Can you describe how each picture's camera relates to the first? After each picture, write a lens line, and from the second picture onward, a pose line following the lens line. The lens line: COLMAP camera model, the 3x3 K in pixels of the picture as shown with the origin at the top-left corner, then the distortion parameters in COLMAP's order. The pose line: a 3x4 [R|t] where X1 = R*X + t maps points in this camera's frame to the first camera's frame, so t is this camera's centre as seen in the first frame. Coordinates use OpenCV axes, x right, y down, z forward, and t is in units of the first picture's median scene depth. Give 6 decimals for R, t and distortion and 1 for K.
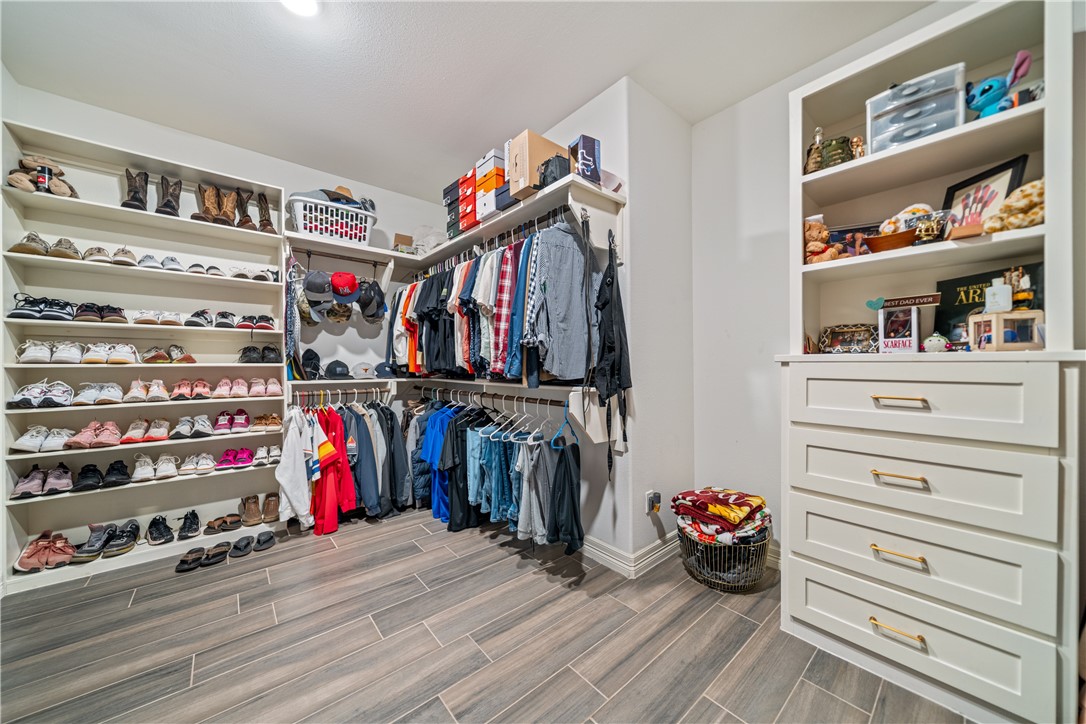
lens RADIAL K [[377.0, 0, 543.0], [0, 377.0, 362.0], [0, 0, 1]] dist [-0.000309, -0.000025]
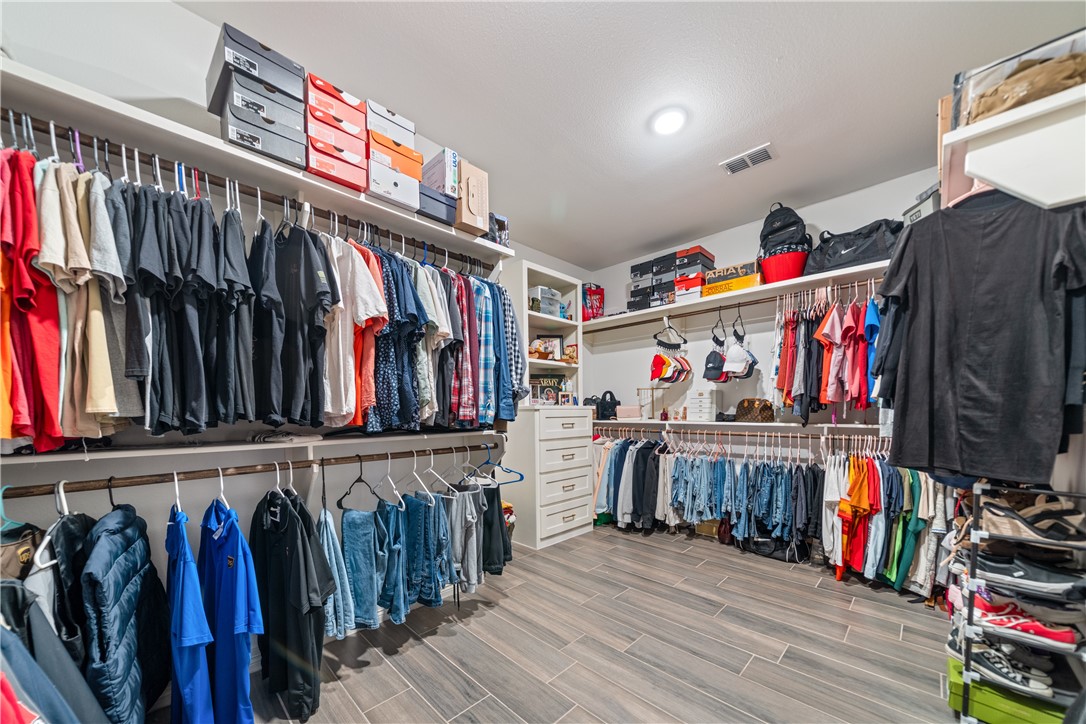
lens RADIAL K [[389.9, 0, 558.0], [0, 389.9, 414.6], [0, 0, 1]] dist [0.000013, -0.000008]
pose [[-0.107661, -0.016058, 0.994058, -1.008313], [-0.006238, 0.999861, 0.015477, 0.000326], [-0.994168, -0.004534, -0.107746, 0.849814]]
